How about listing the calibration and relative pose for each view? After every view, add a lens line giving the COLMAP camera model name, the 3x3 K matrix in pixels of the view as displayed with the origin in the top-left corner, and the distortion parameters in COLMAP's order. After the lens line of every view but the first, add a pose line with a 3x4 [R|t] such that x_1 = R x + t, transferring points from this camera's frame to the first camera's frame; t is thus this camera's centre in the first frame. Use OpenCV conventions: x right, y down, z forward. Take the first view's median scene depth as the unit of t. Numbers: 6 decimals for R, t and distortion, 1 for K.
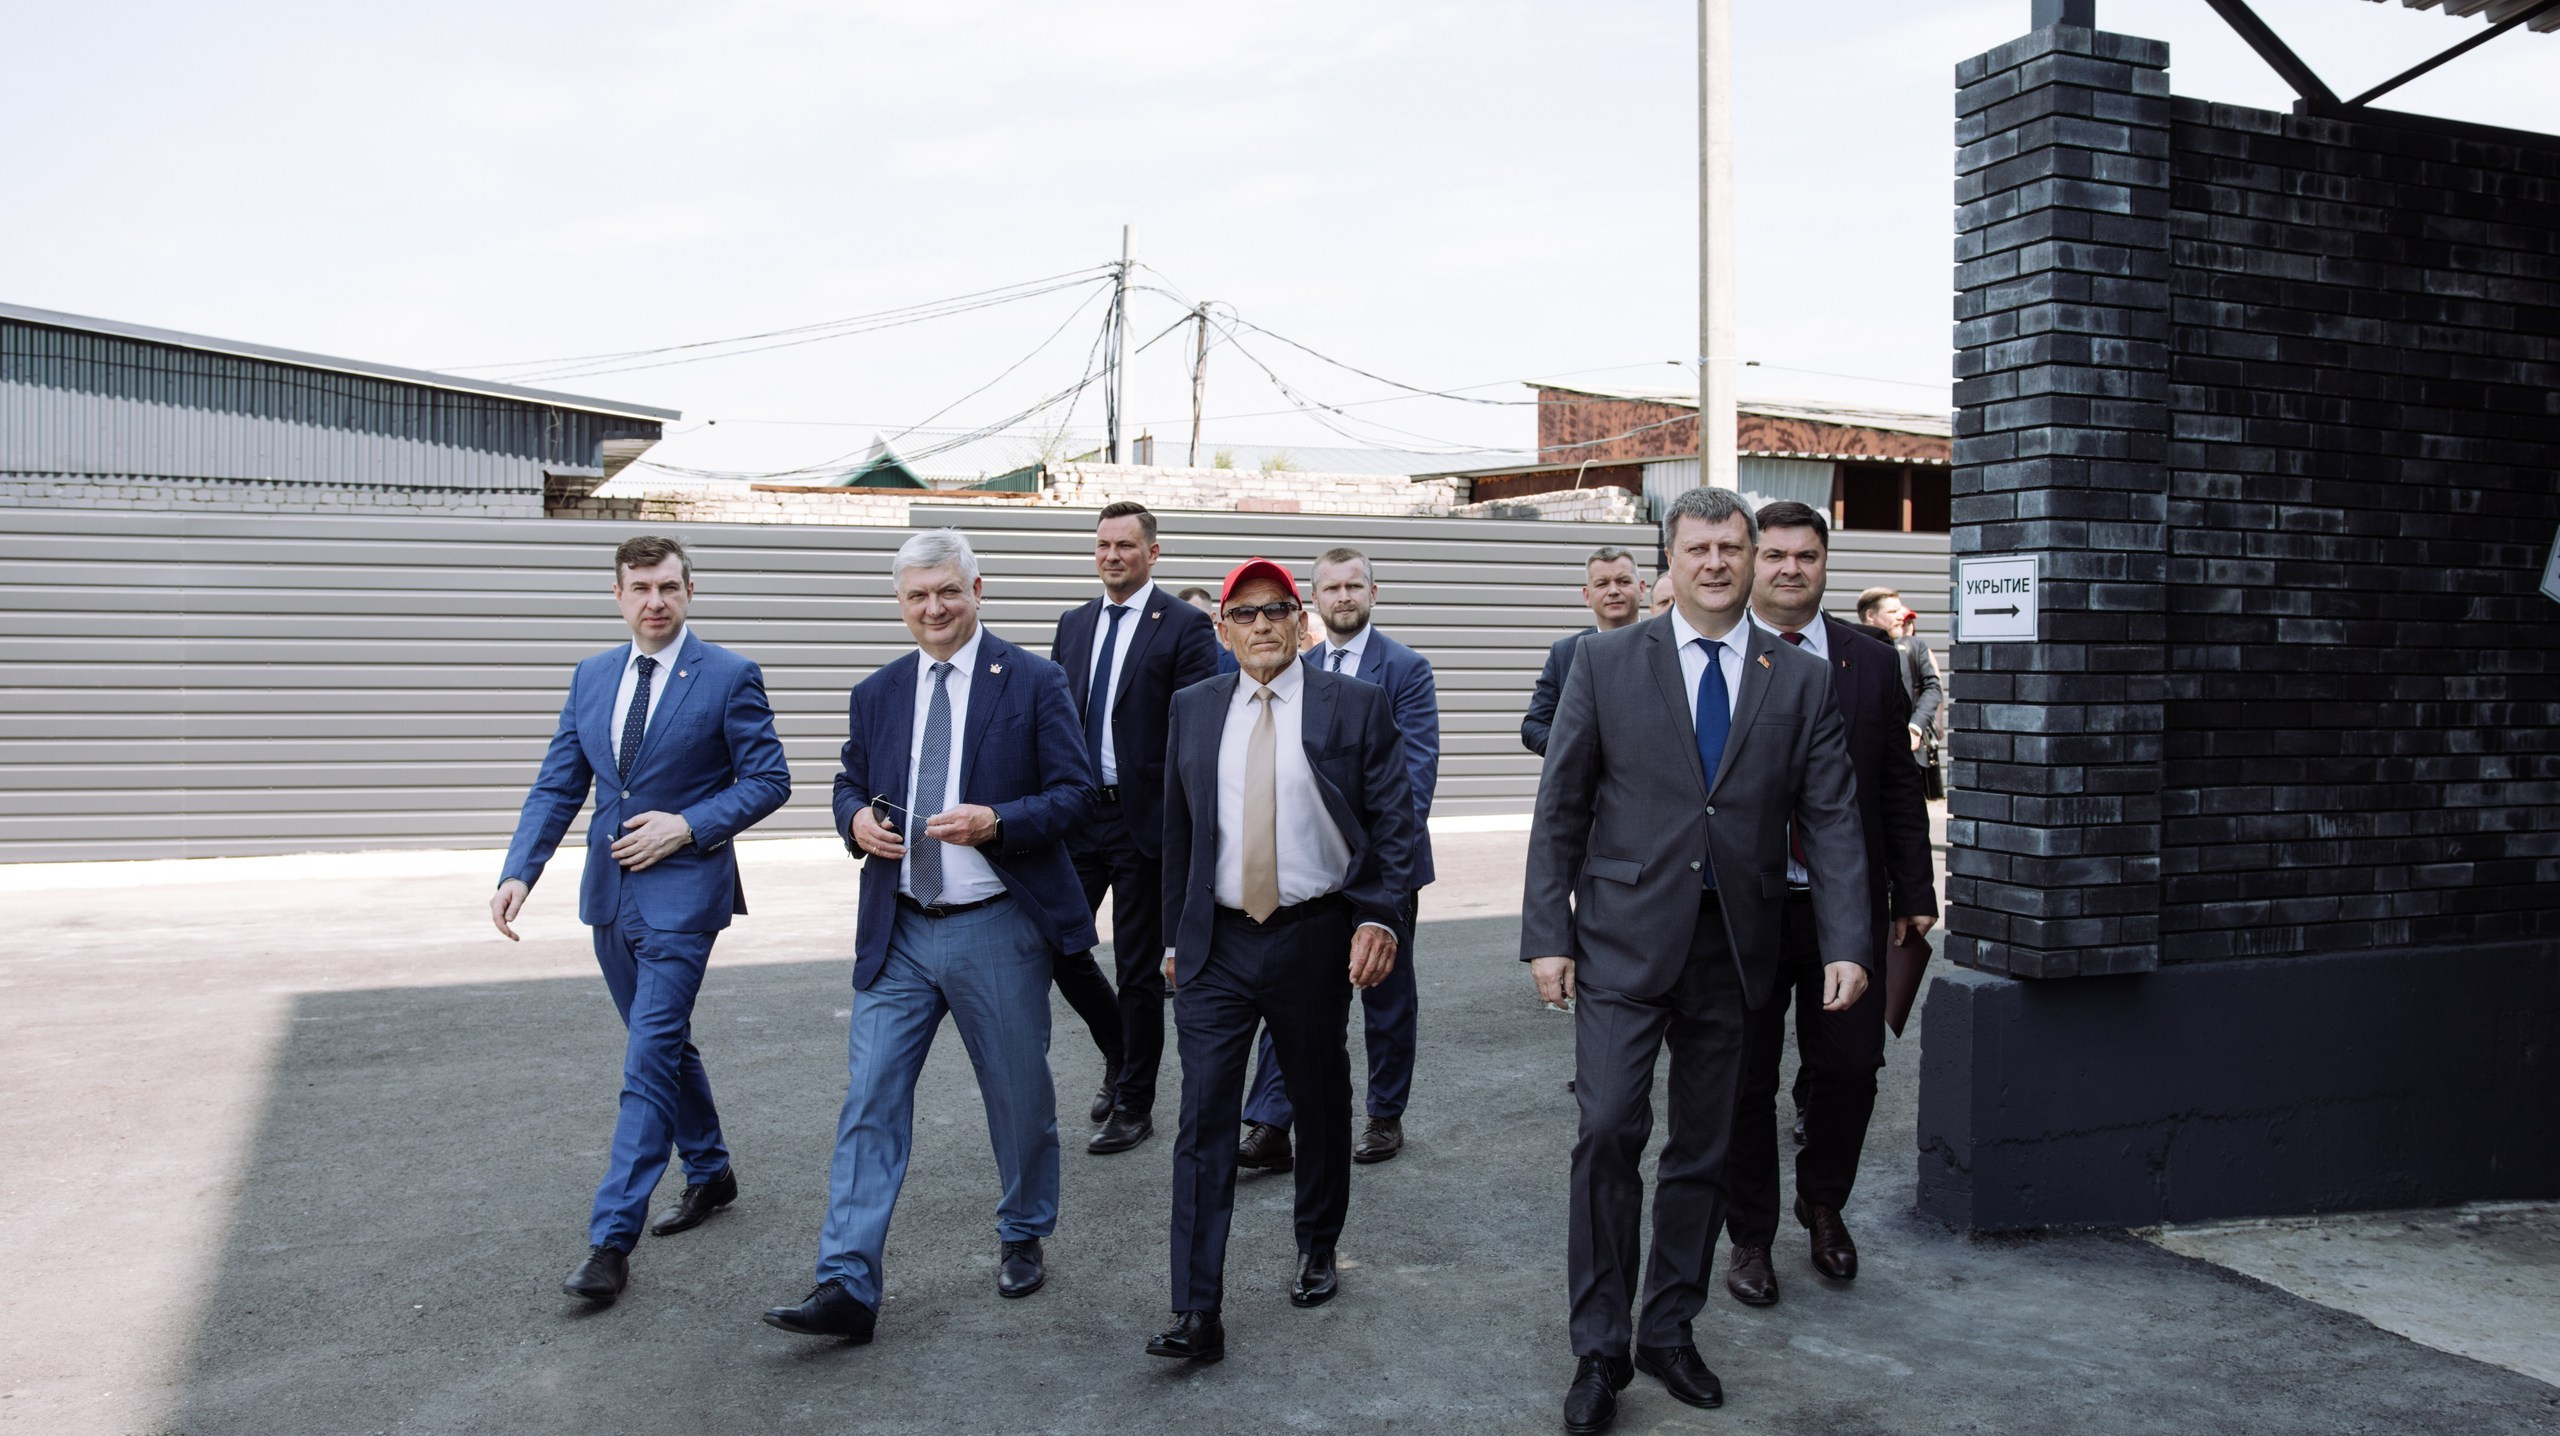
lens RADIAL K [[2090.5, 0, 1284.0], [0, 2090.5, 714.2], [0, 0, 1]] dist [-0.085927, 0.073807]
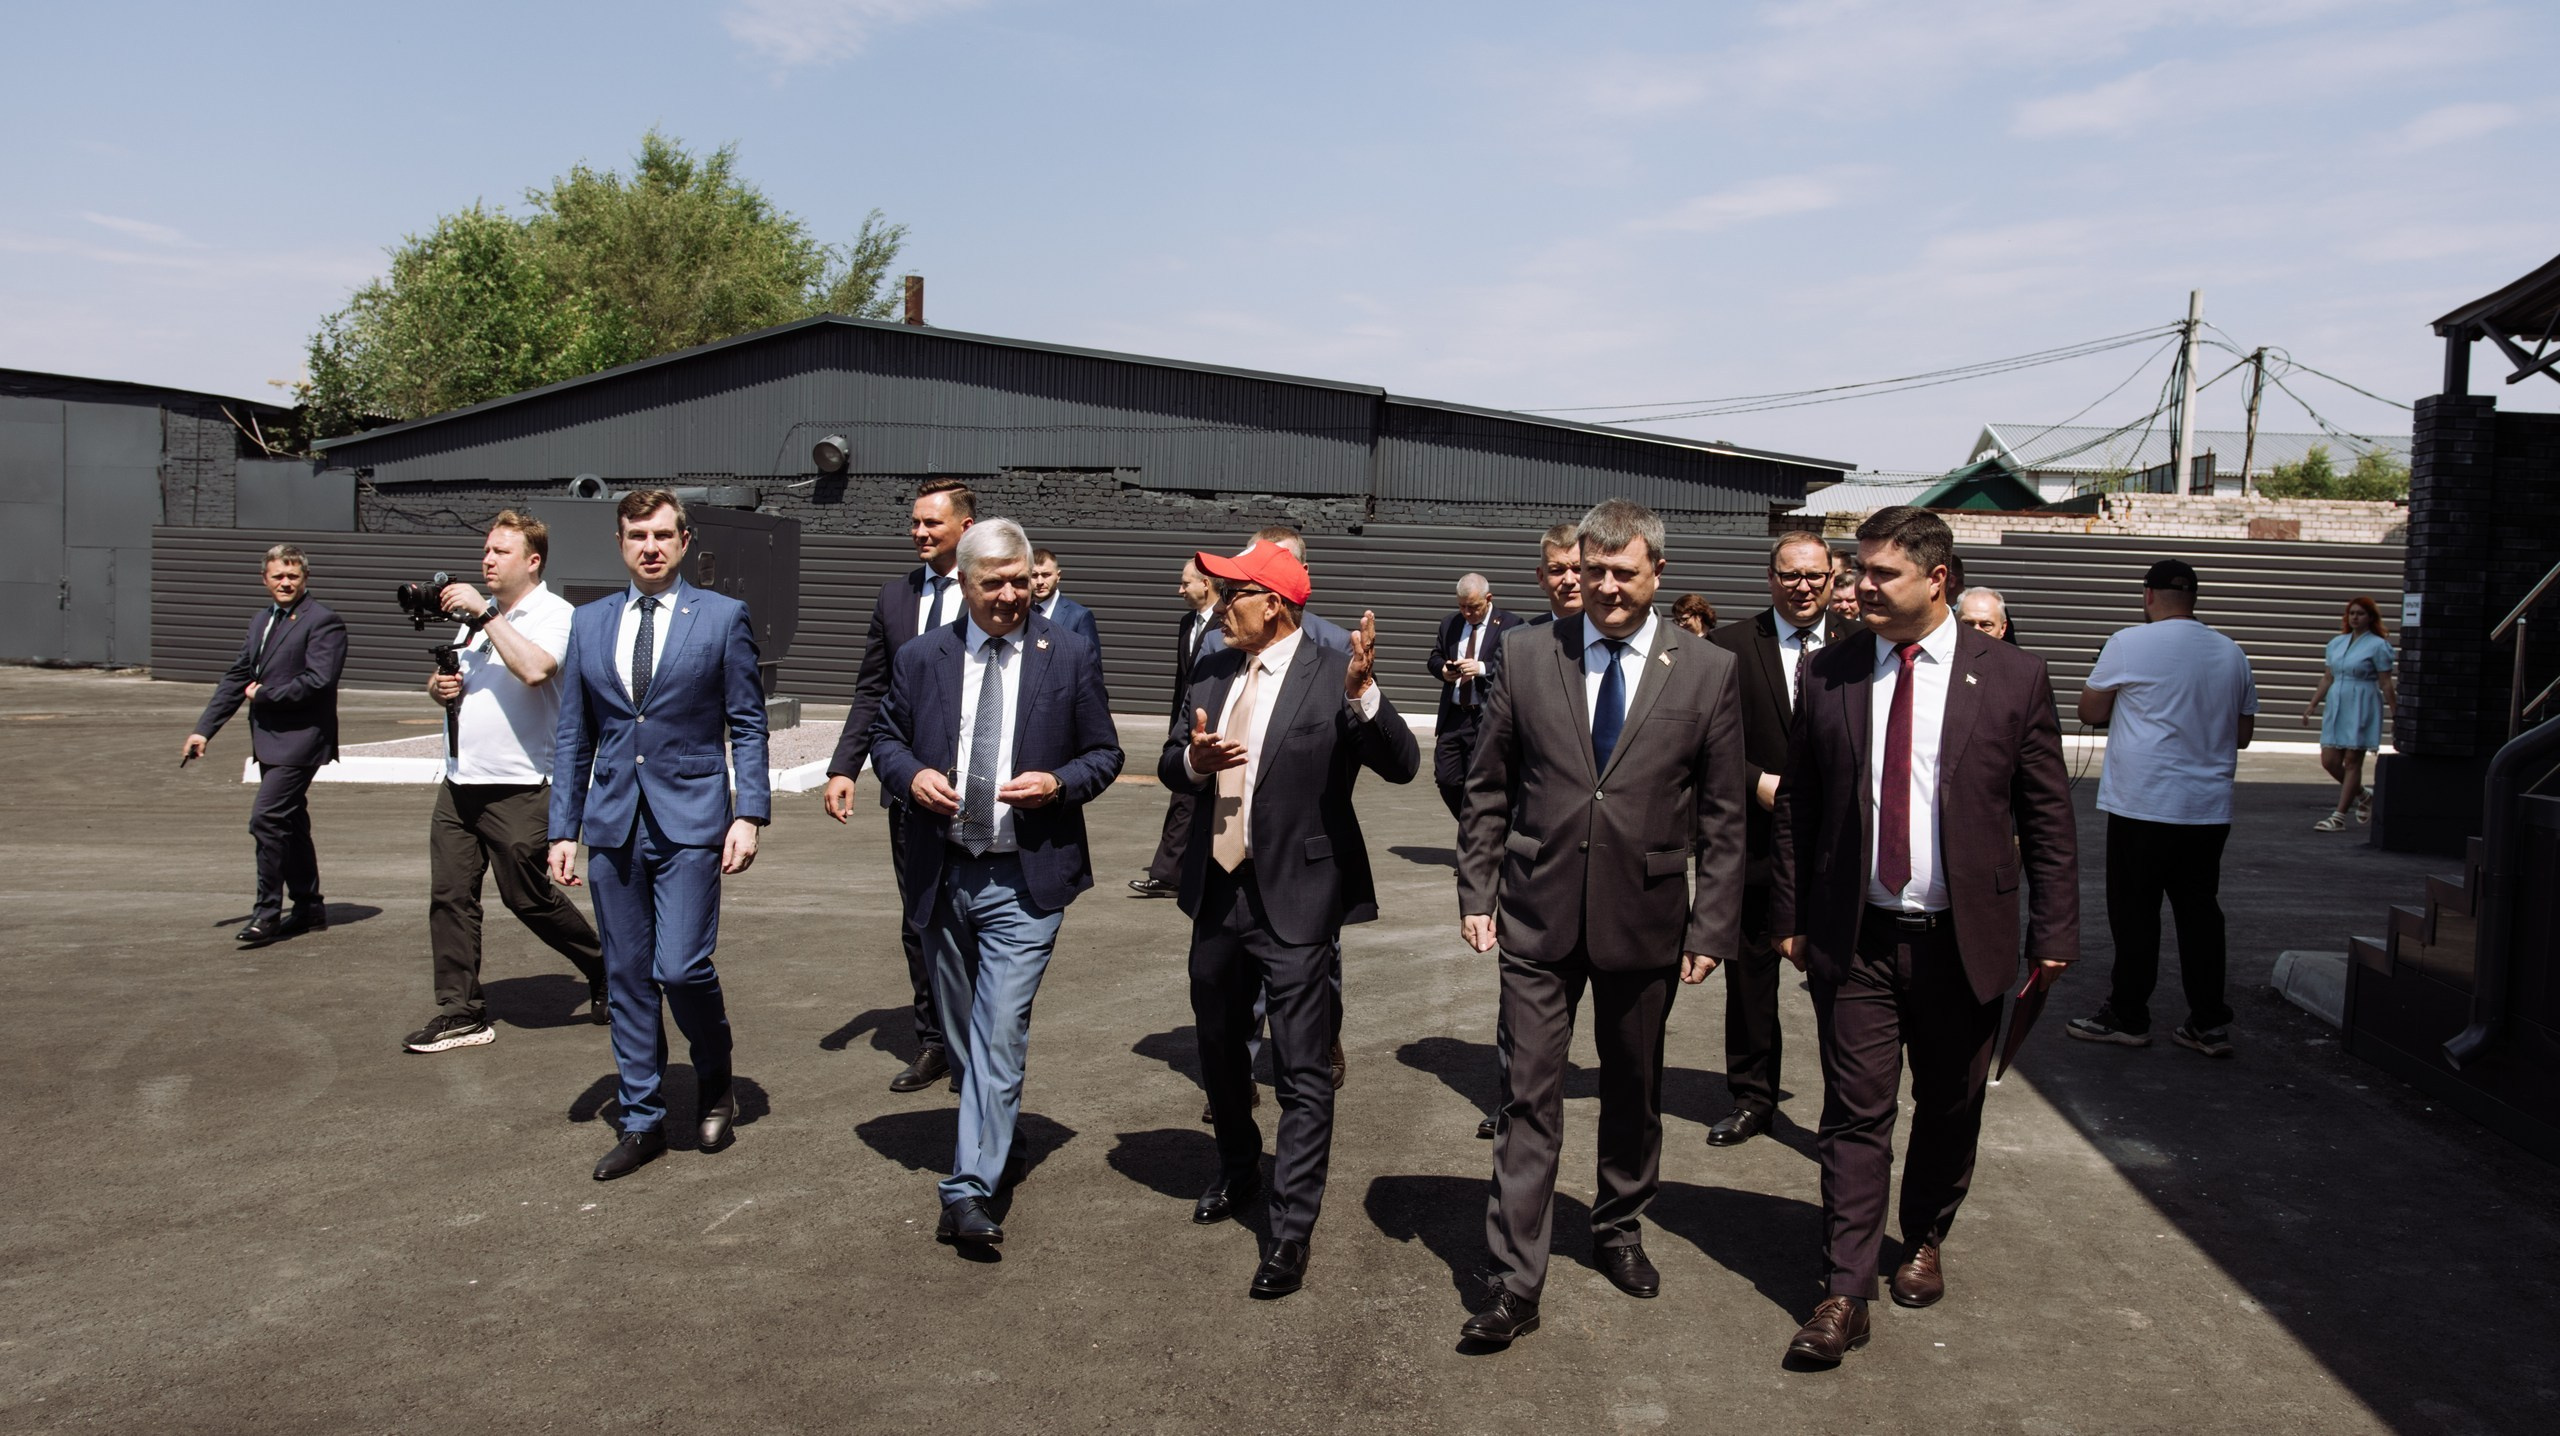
lens RADIAL K [[2090.5, 0, 1286.5], [0, 2090.5, 717.2], [0, 0, 1]] dist [-0.085927, 0.073807]
pose [[0.870516, 0.054270, -0.489139, 0.114677], [-0.046614, 0.998525, 0.027829, 0.022226], [0.489928, -0.001424, 0.871762, -0.588278]]
